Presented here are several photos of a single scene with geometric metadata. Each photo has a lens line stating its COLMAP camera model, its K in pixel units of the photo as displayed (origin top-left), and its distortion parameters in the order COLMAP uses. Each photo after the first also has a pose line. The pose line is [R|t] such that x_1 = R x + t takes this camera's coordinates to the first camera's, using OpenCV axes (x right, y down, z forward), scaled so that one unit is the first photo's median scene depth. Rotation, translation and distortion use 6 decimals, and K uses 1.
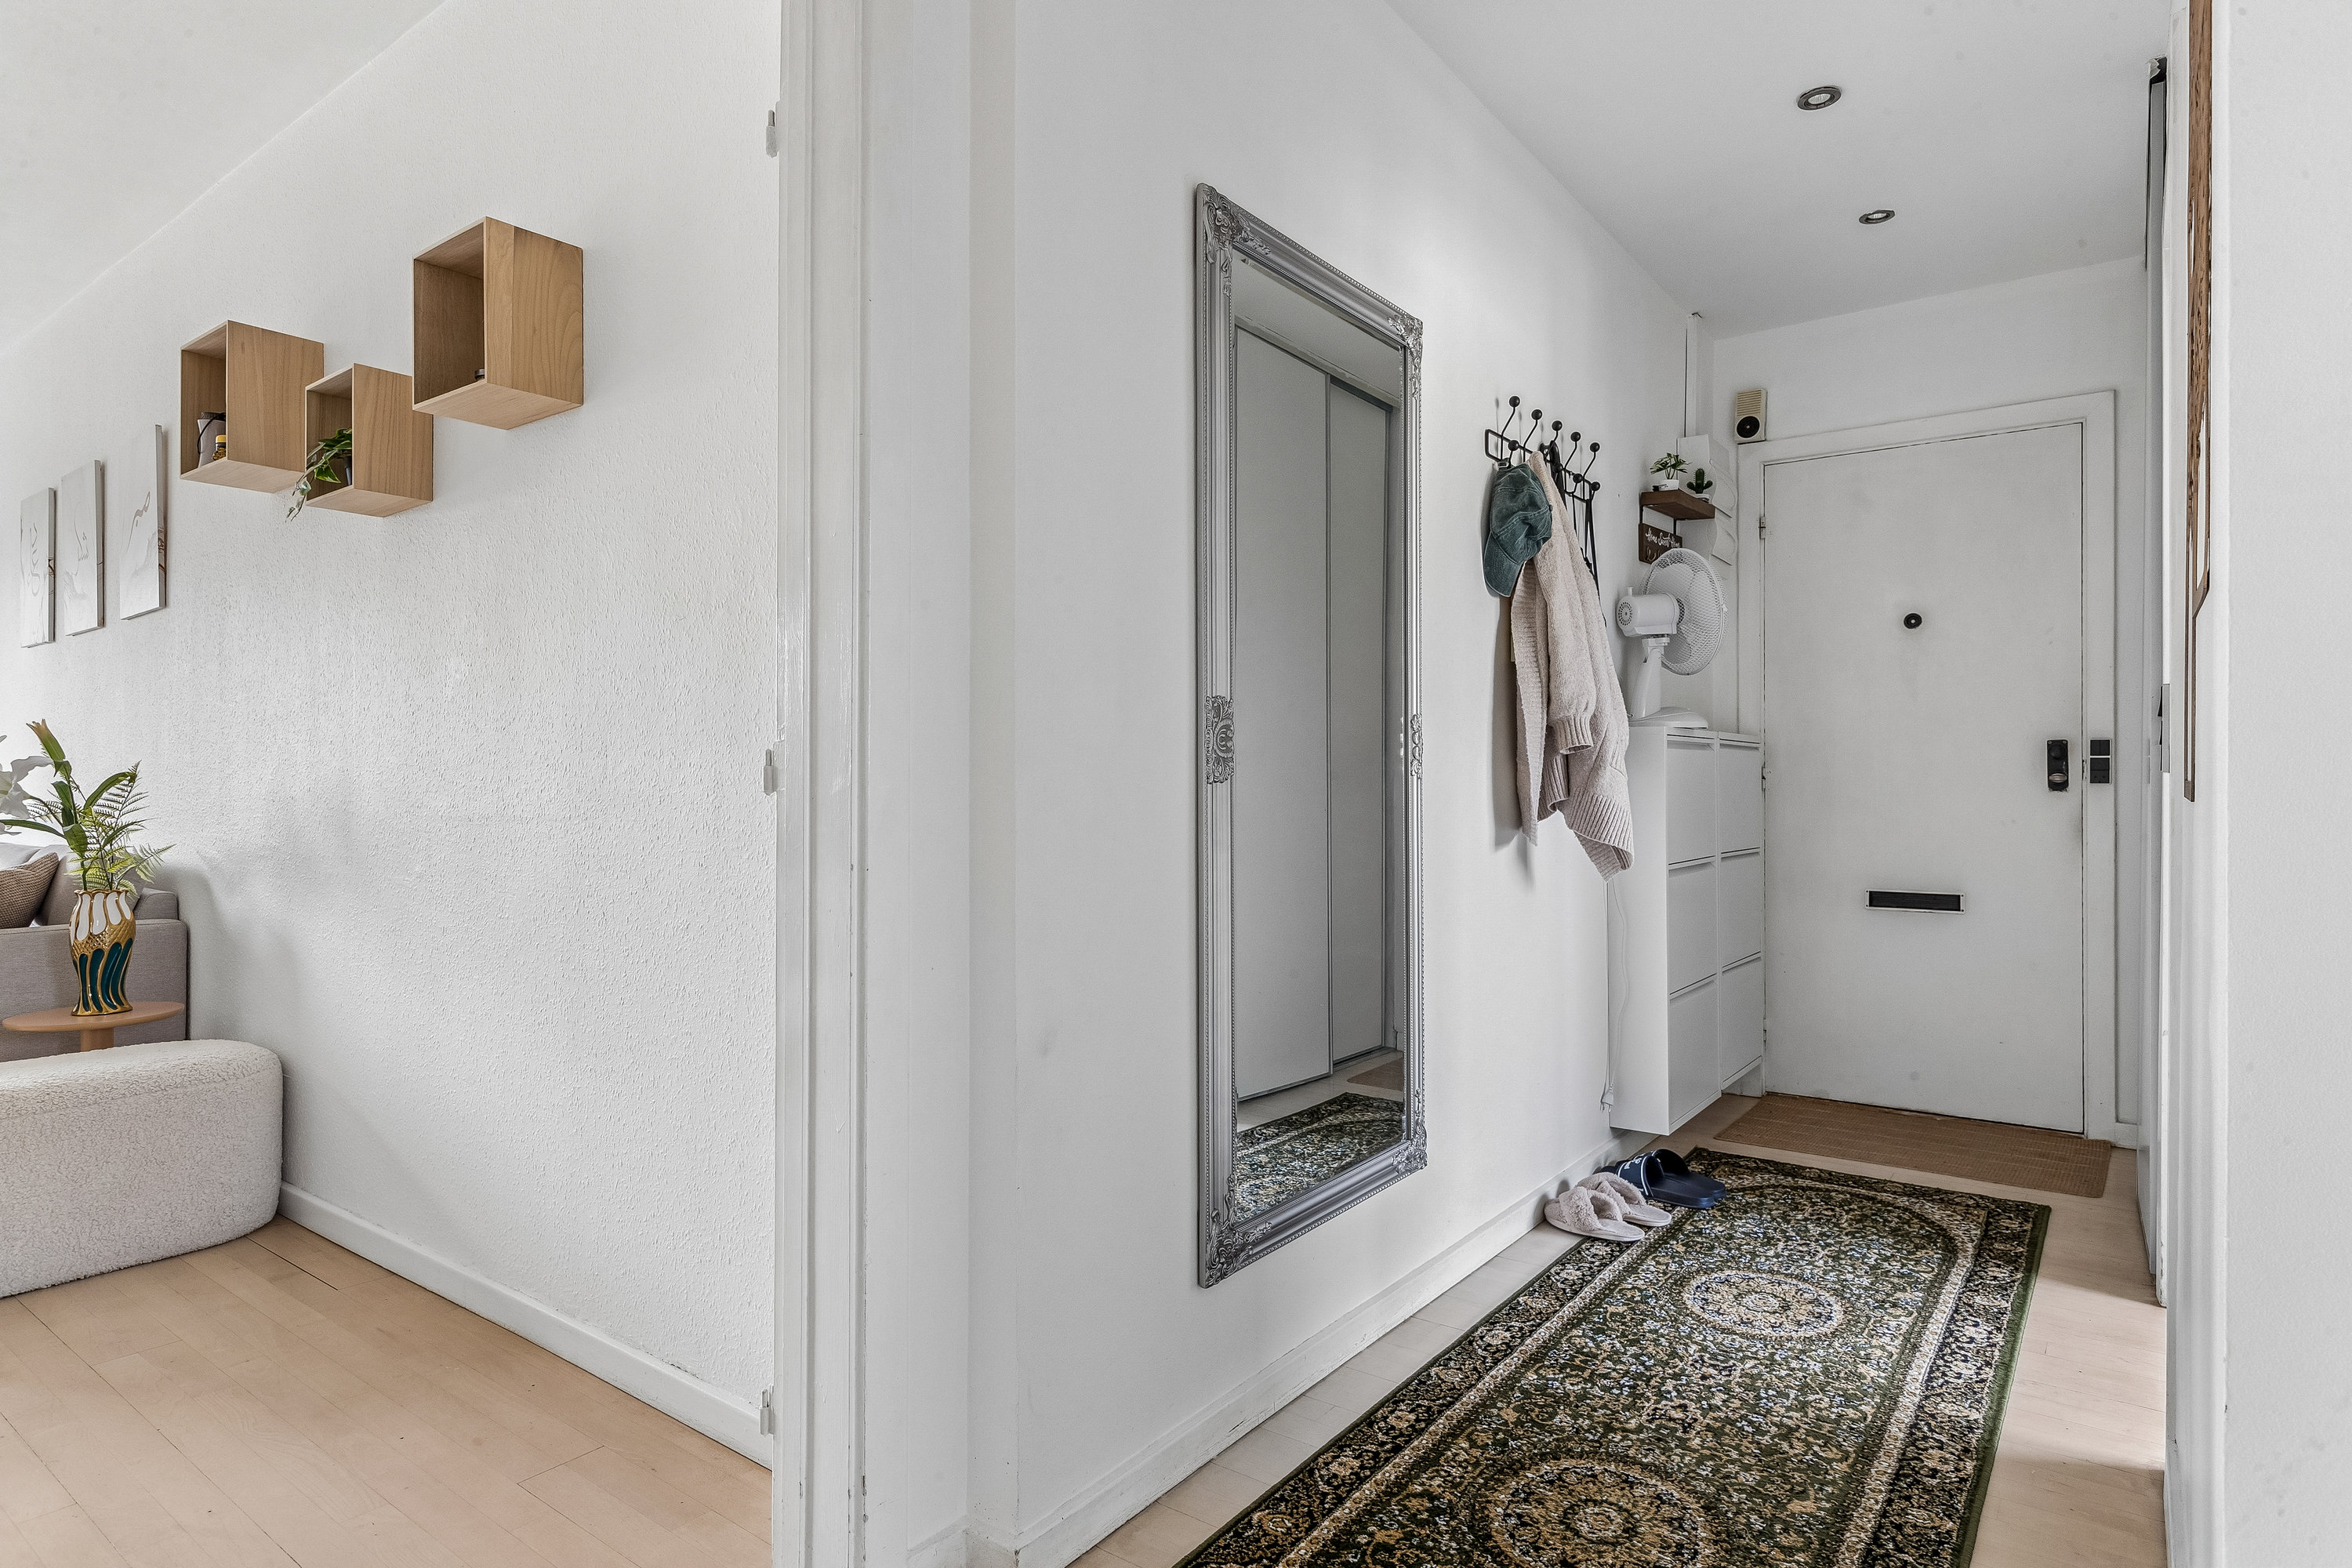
lens RADIAL K [[1296.0, 0, 1180.0], [0, 1296.0, 771.5], [0, 0, 1]] dist [0.000690, -0.000702]
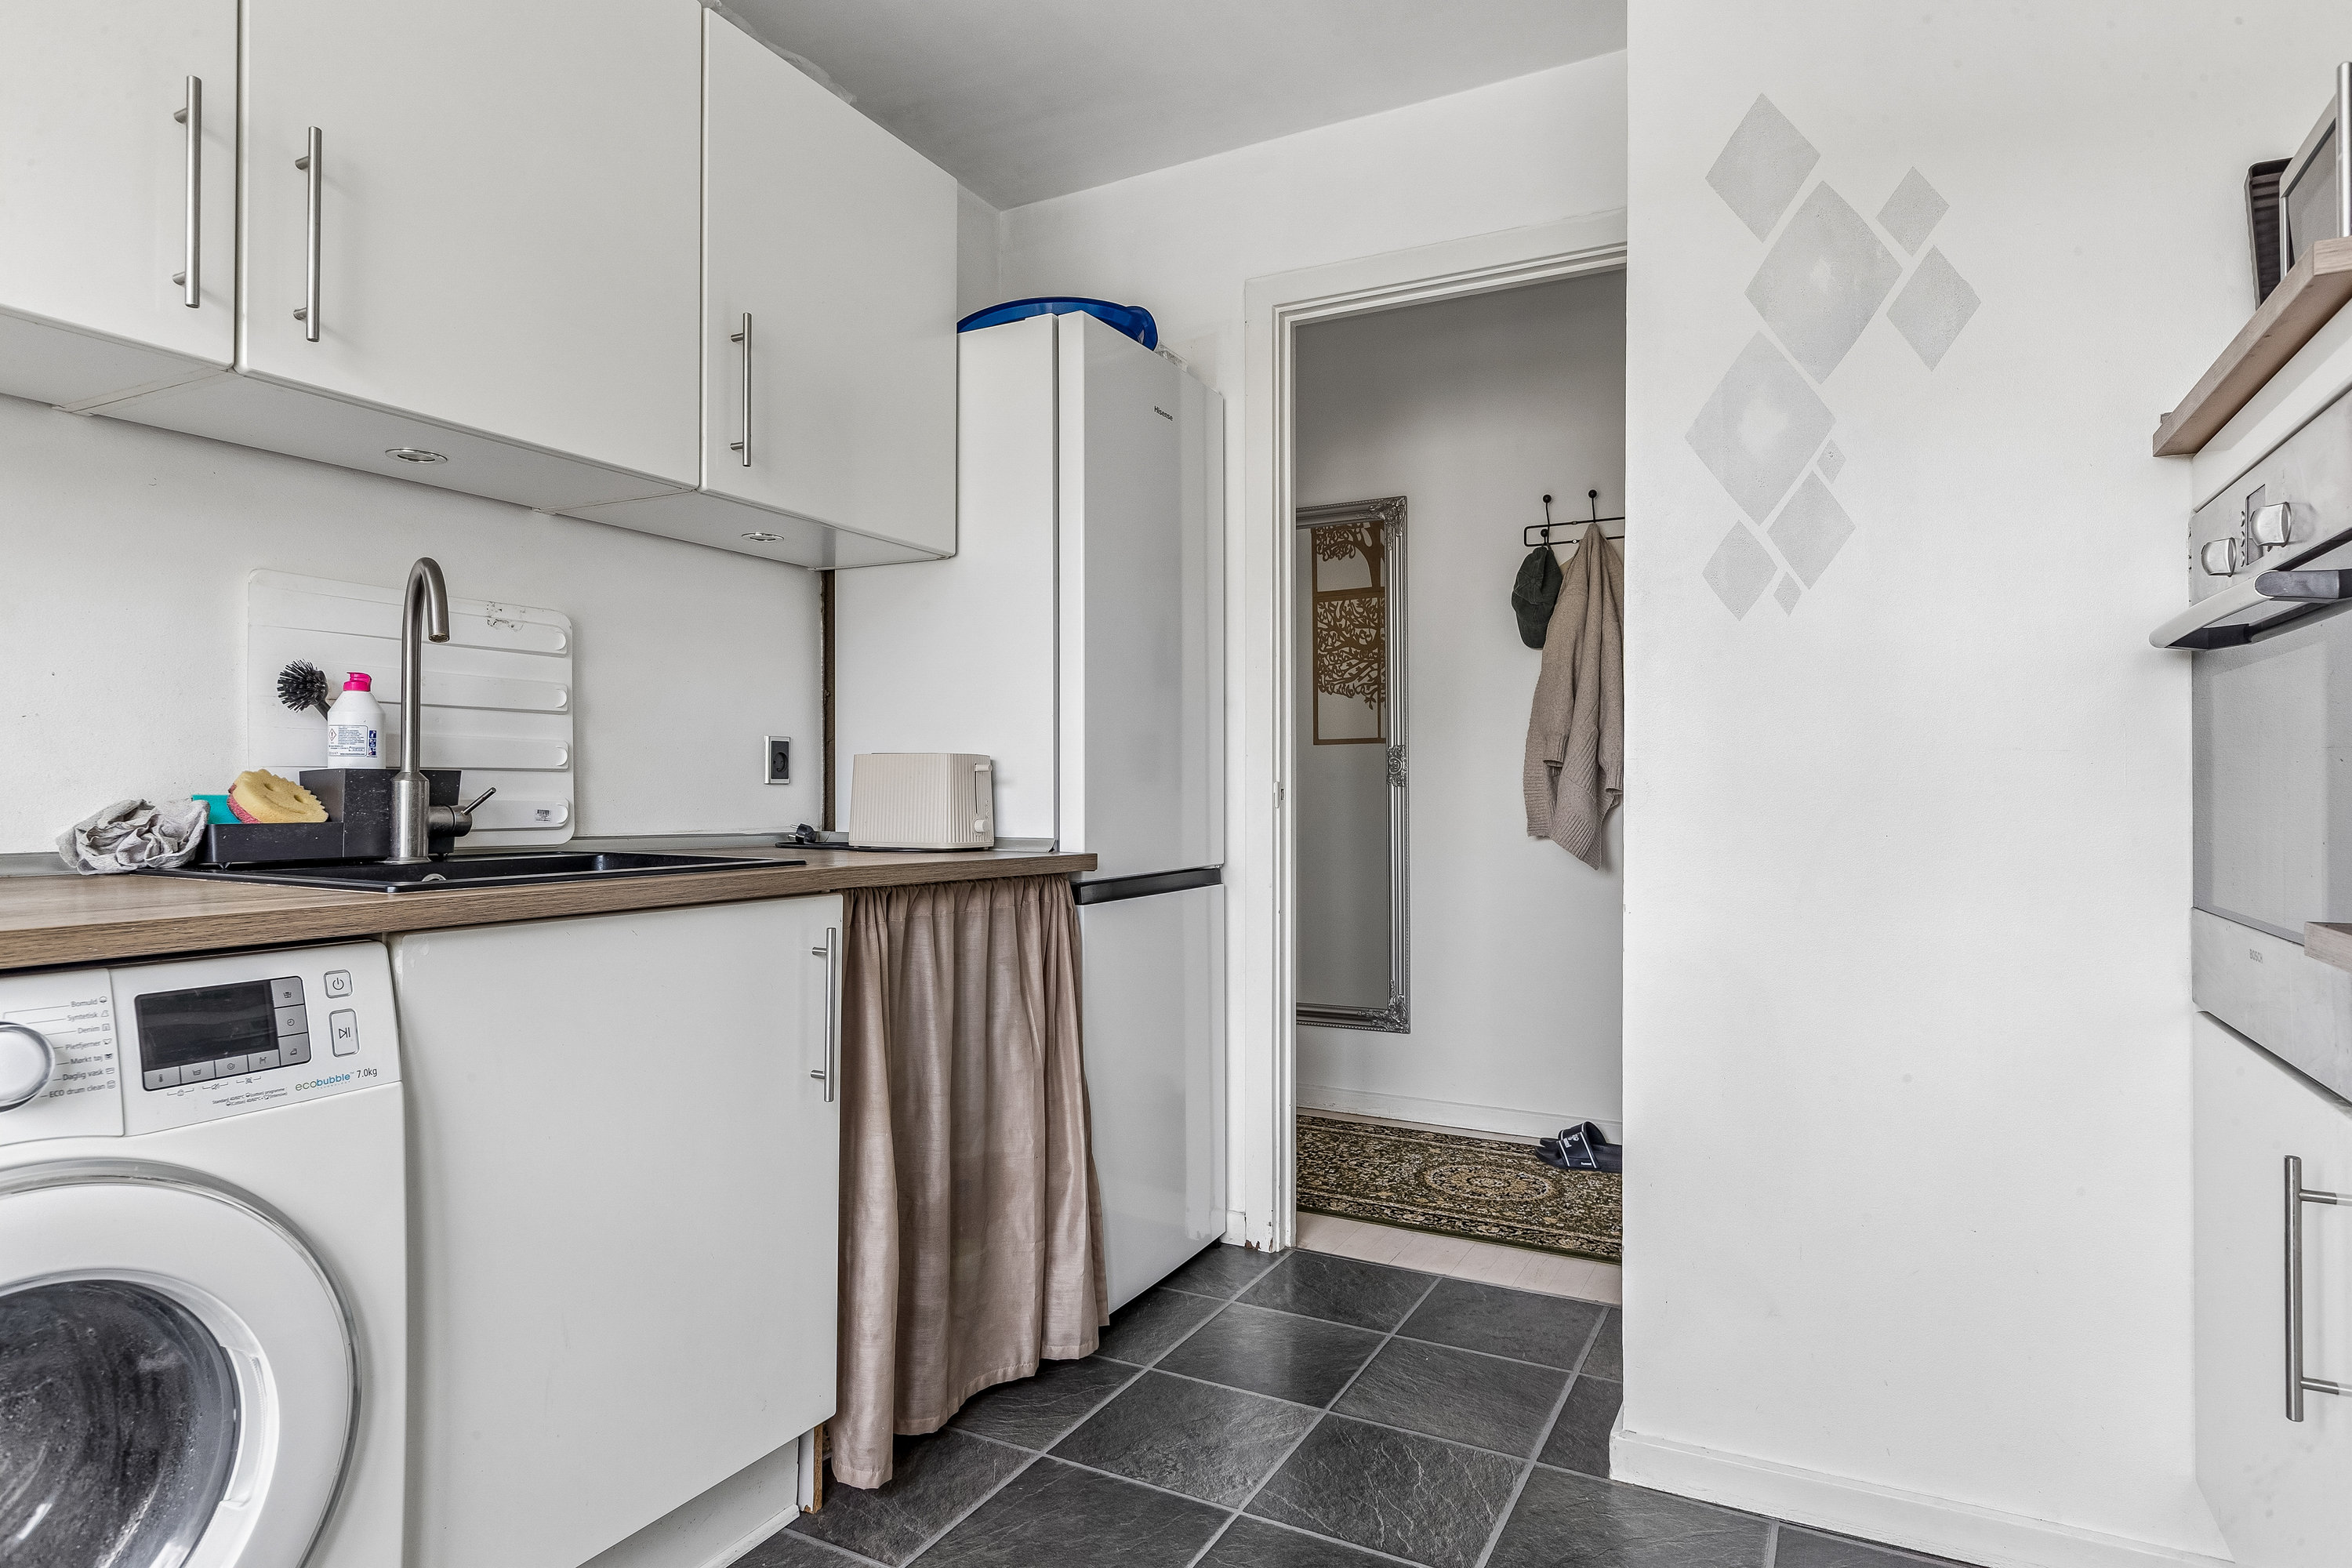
lens RADIAL K [[1290.5, 0, 1176.0], [0, 1290.5, 784.0], [0, 0, 1]] dist [-0.000463, -0.000812]
pose [[0.153242, -0.001221, -0.988188, 1.671537], [0.003029, 0.999995, -0.000766, 0.004023], [0.988184, -0.002876, 0.153244, 0.478173]]
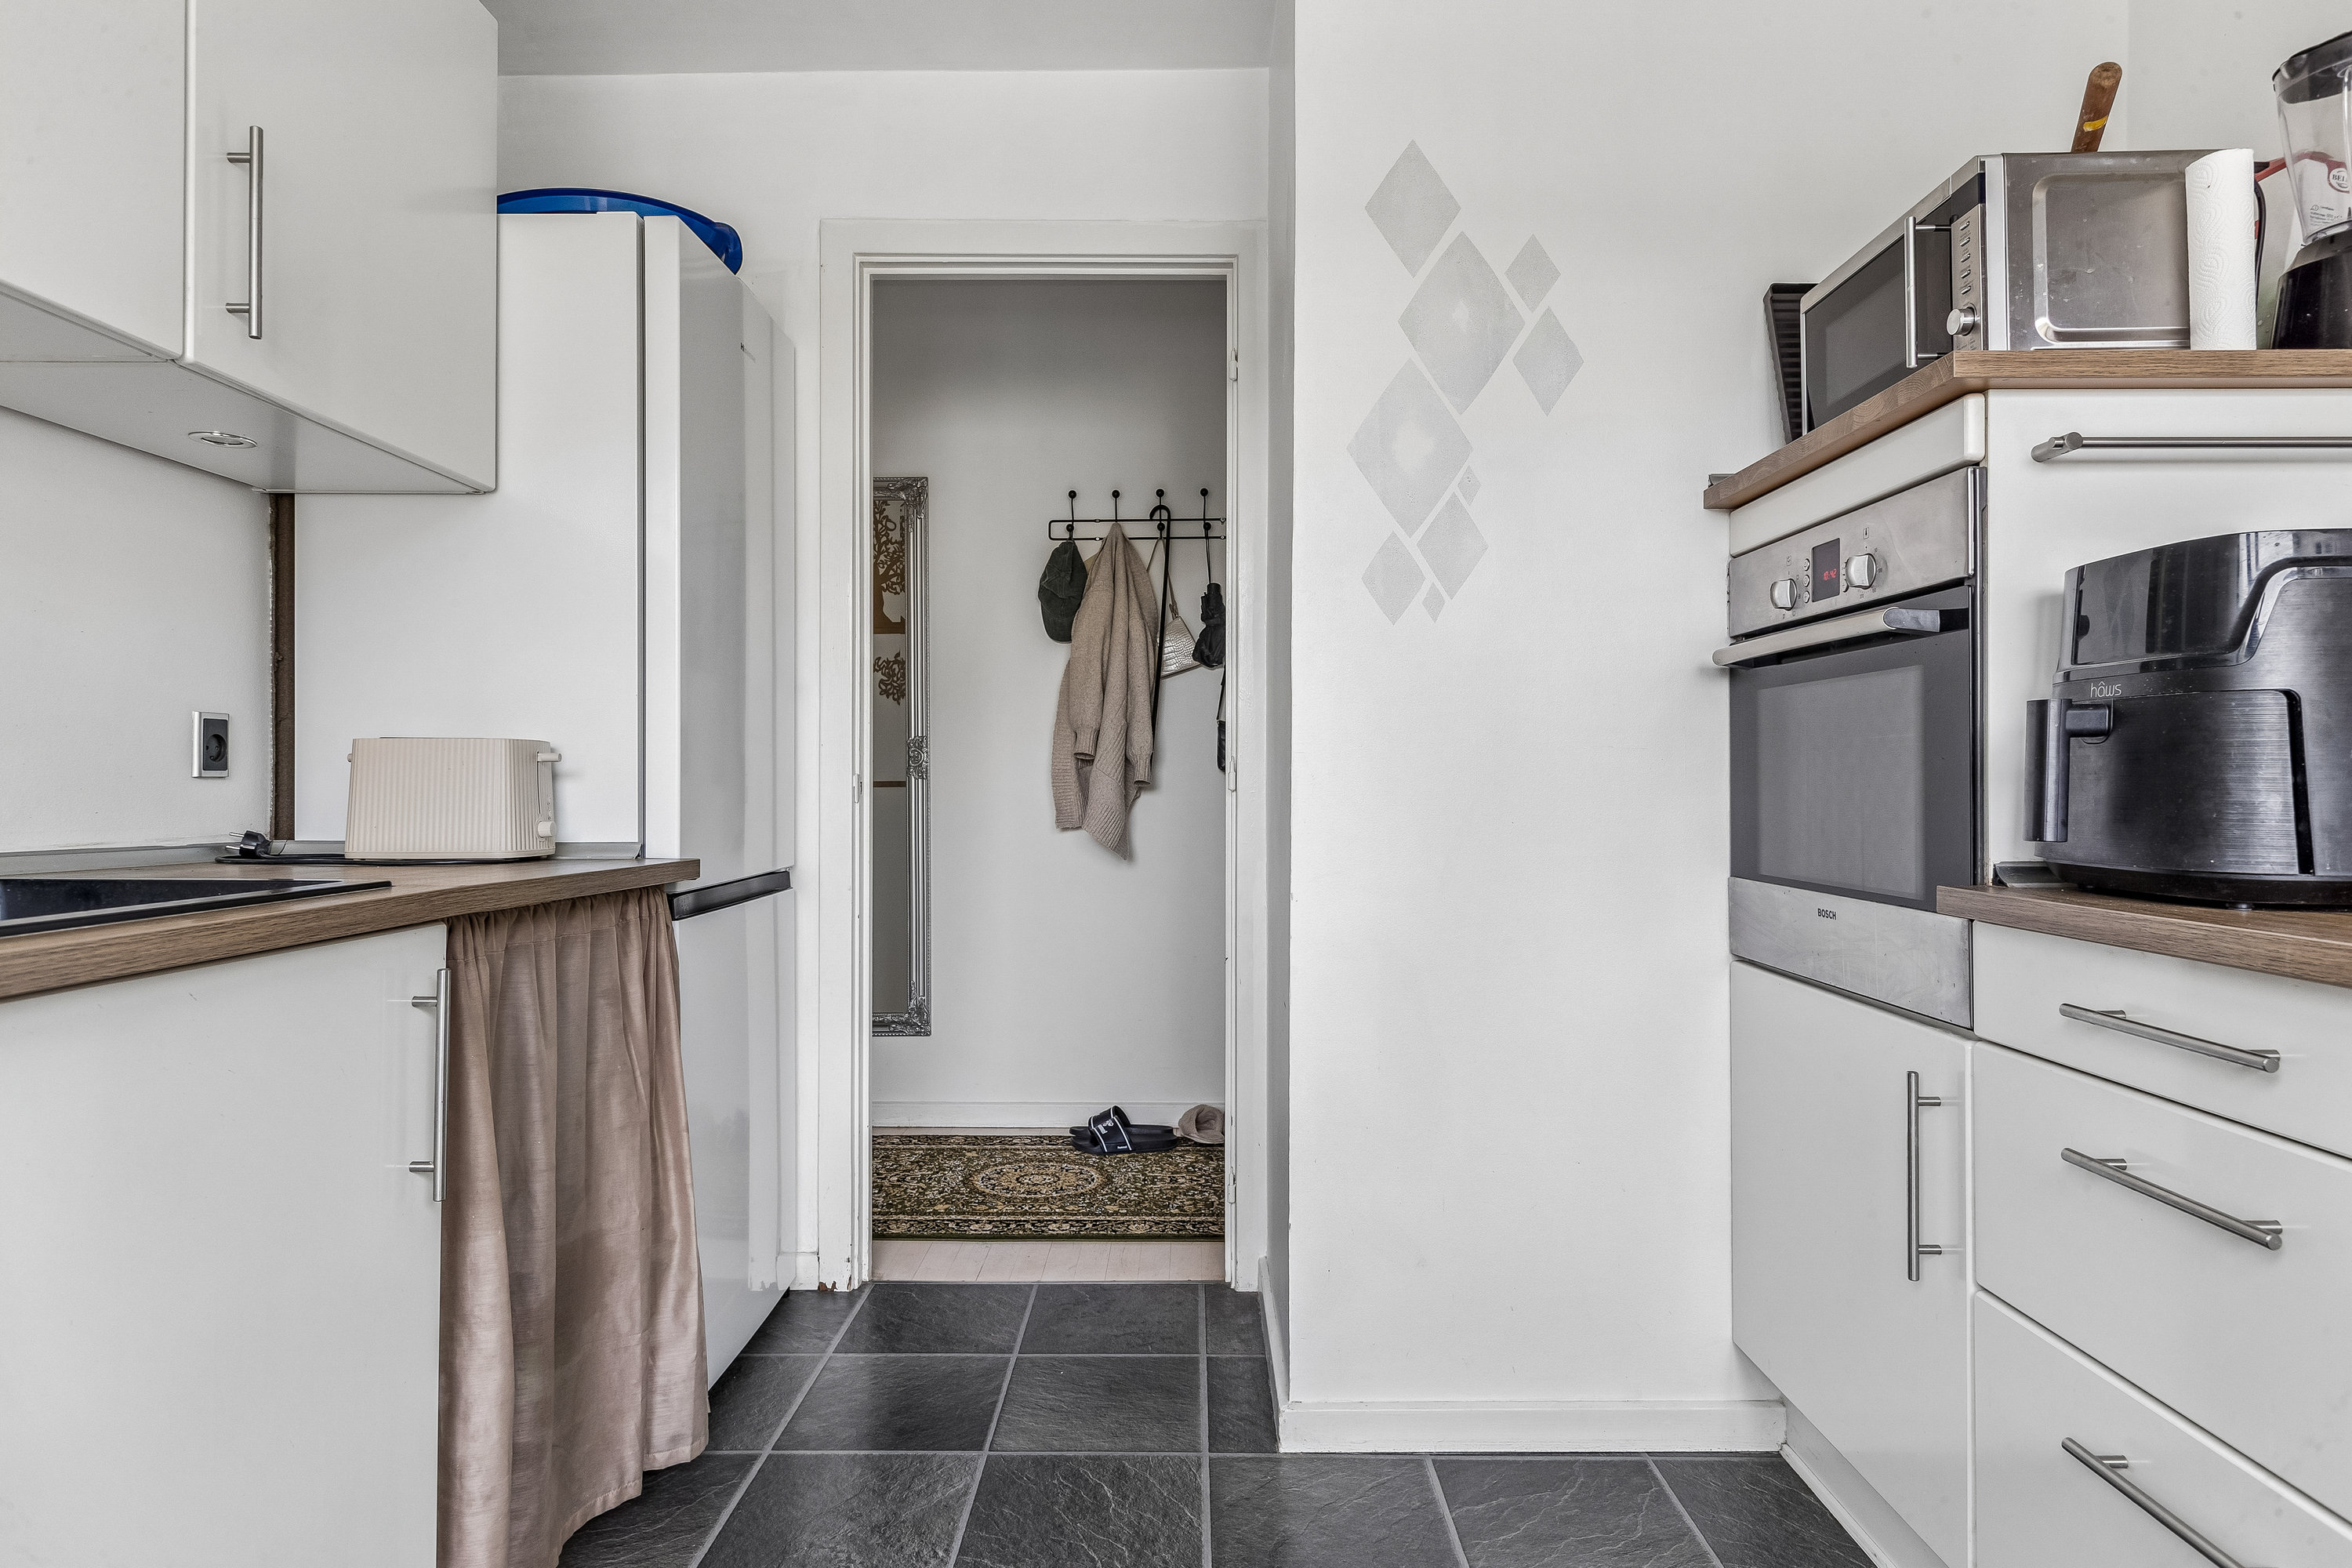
lens RADIAL K [[1296.0, 0, 1180.0], [0, 1296.0, 771.5], [0, 0, 1]] dist [0.000690, -0.000702]
pose [[0.591824, -0.004190, -0.806056, 1.561760], [0.003475, 0.999990, -0.002647, 0.002959], [0.806060, -0.001234, 0.591833, 0.338345]]
